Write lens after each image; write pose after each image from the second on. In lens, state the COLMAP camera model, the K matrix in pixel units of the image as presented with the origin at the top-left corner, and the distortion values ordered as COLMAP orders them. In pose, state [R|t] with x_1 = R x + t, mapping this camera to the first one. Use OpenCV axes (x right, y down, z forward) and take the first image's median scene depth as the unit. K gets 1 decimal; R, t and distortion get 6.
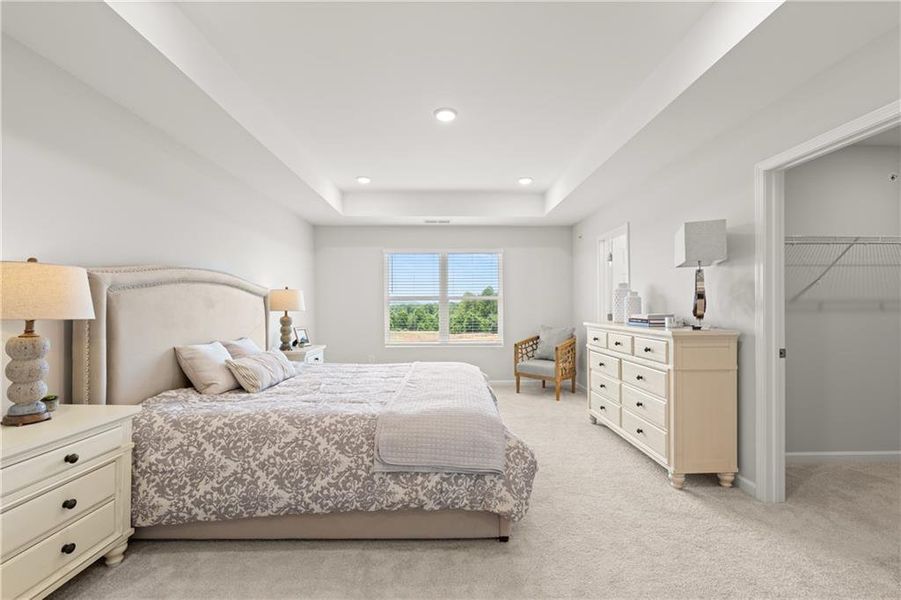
lens RADIAL K [[385.6, 0, 448.5], [0, 385.6, 305.6], [0, 0, 1]] dist [-0.002361, 0.000223]
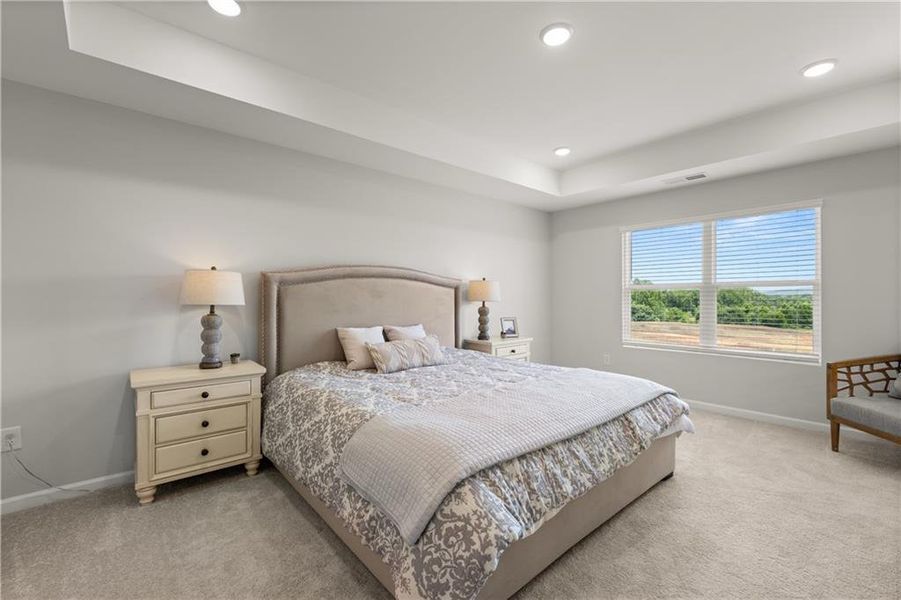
lens RADIAL K [[382.3, 0, 450.5], [0, 382.3, 300.0], [0, 0, 1]] dist [-0.001744, 0.000088]
pose [[0.651890, 0.006234, -0.758288, 0.376441], [0.001185, 0.999957, 0.009240, 0.000853], [0.758312, -0.006922, 0.651855, 0.340564]]
